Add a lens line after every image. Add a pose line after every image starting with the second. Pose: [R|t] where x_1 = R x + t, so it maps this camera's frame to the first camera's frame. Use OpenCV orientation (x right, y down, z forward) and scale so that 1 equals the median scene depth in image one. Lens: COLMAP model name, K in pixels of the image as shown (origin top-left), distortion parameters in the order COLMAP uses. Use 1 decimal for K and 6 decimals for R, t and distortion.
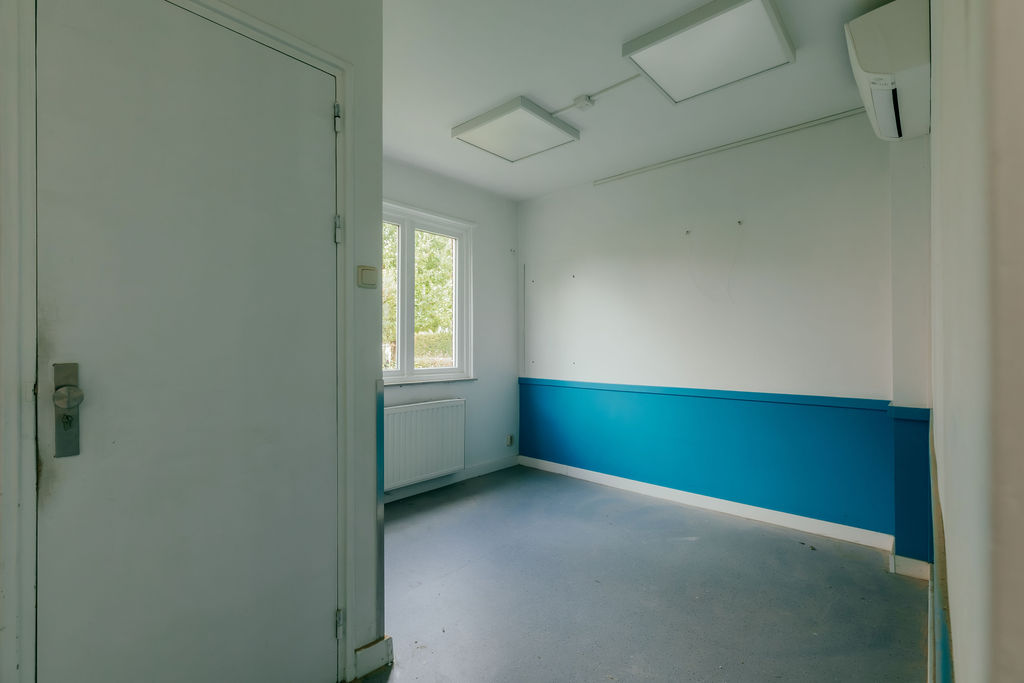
lens RADIAL K [[456.1, 0, 514.0], [0, 456.1, 337.2], [0, 0, 1]] dist [0.001900, 0.000355]
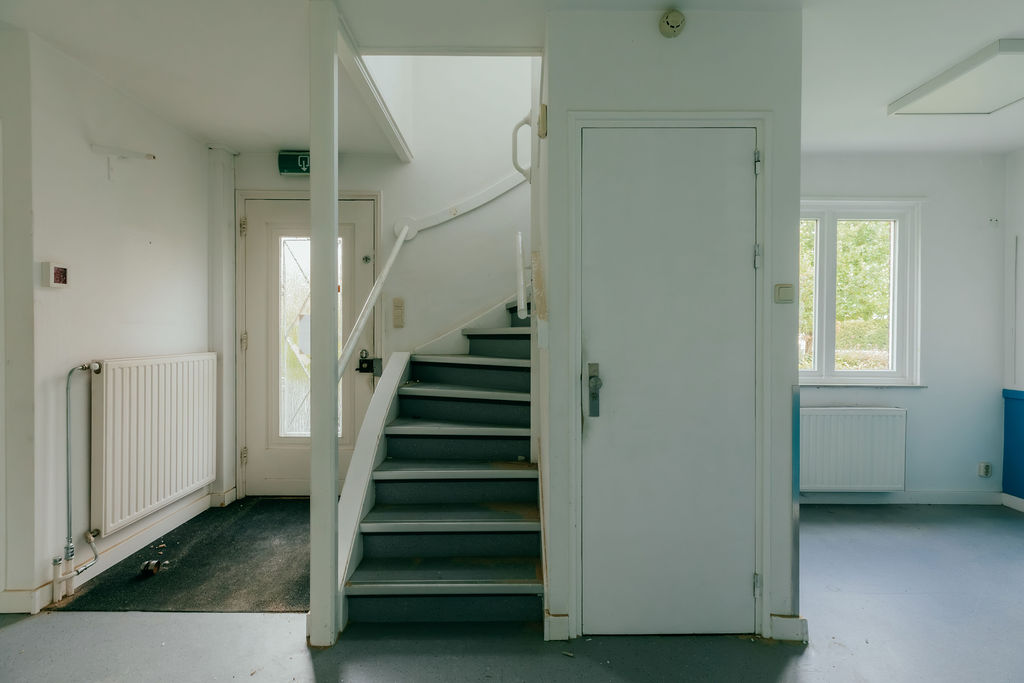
lens RADIAL K [[456.1, 0, 514.0], [0, 456.1, 337.2], [0, 0, 1]] dist [0.001900, 0.000355]
pose [[0.673826, 0.012926, -0.738777, 0.027729], [0.007453, 0.999677, 0.024289, -0.024997], [0.738852, -0.021873, 0.673513, -0.111946]]
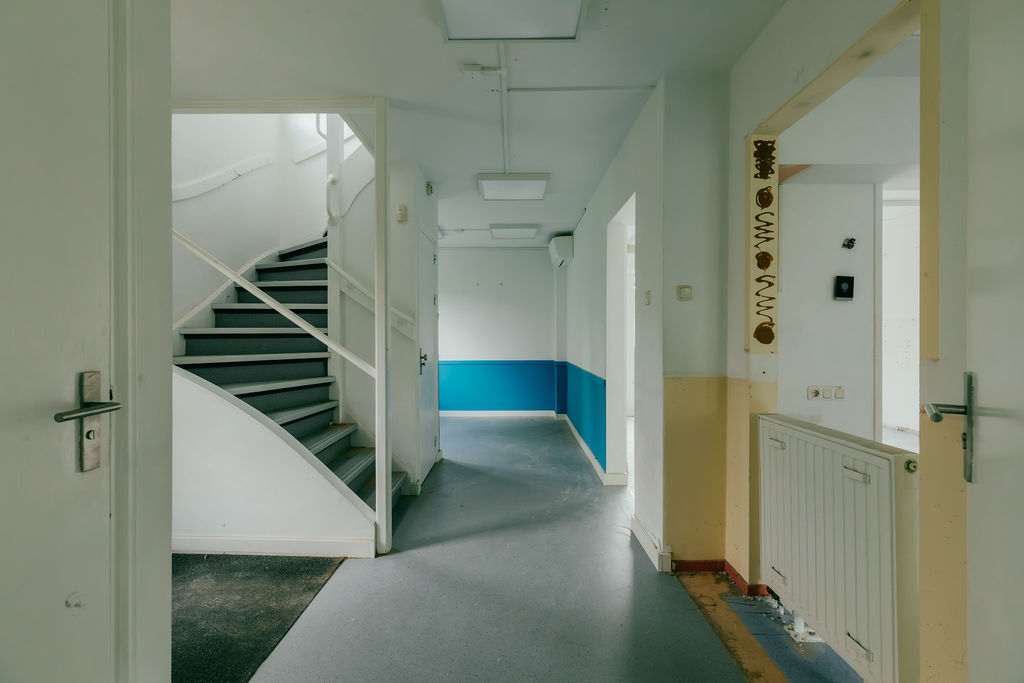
lens RADIAL K [[460.7, 0, 509.9], [0, 460.7, 333.4], [0, 0, 1]] dist [0.000224, -0.000056]
pose [[0.755560, 0.006133, 0.655050, -0.792100], [-0.013265, 0.999894, 0.005939, -0.023268], [-0.654945, -0.013177, 0.755562, -0.589535]]
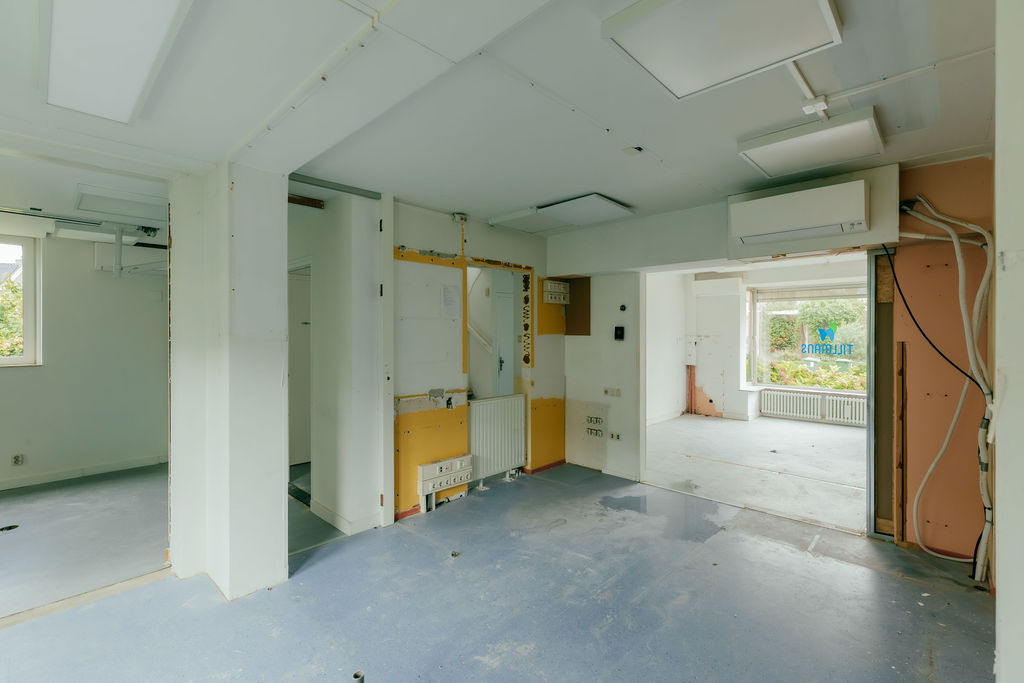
lens RADIAL K [[456.1, 0, 514.0], [0, 456.1, 337.2], [0, 0, 1]] dist [0.001900, 0.000355]
pose [[0.999397, 0.002277, -0.034654, -0.158558], [-0.001335, 0.999629, 0.027191, -0.122919], [0.034703, -0.027128, 0.999029, -1.680969]]
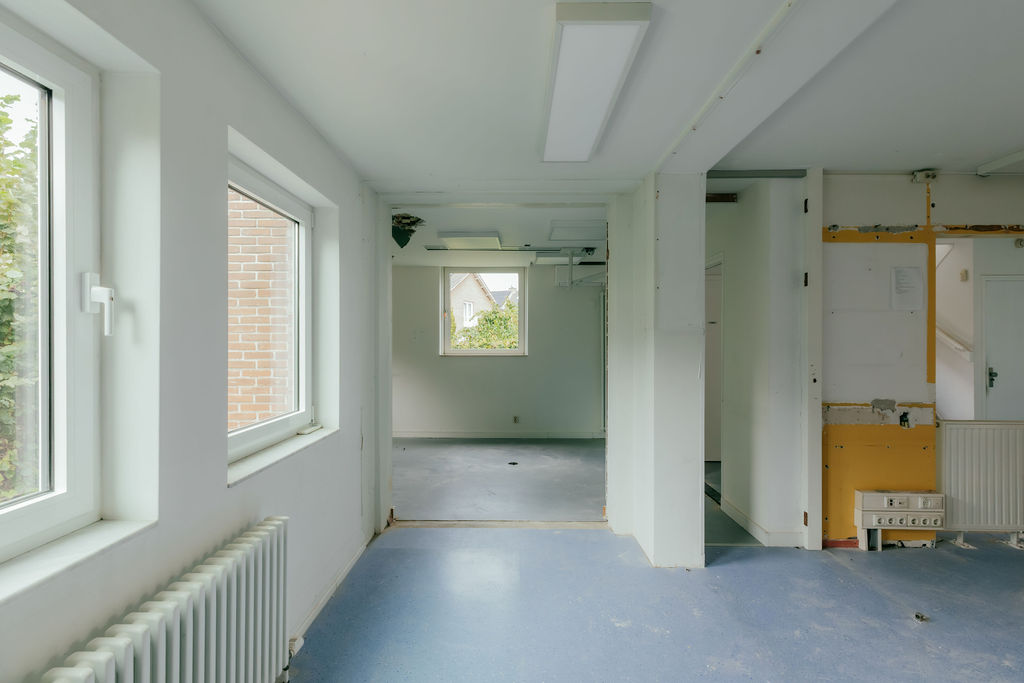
lens RADIAL K [[457.6, 0, 512.0], [0, 457.6, 341.5], [0, 0, 1]] dist [0.001073, 0.000062]
pose [[0.656347, 0.010825, -0.754382, -0.189566], [0.008272, 0.999734, 0.021542, -0.103547], [0.754414, -0.020379, 0.656082, -1.693114]]
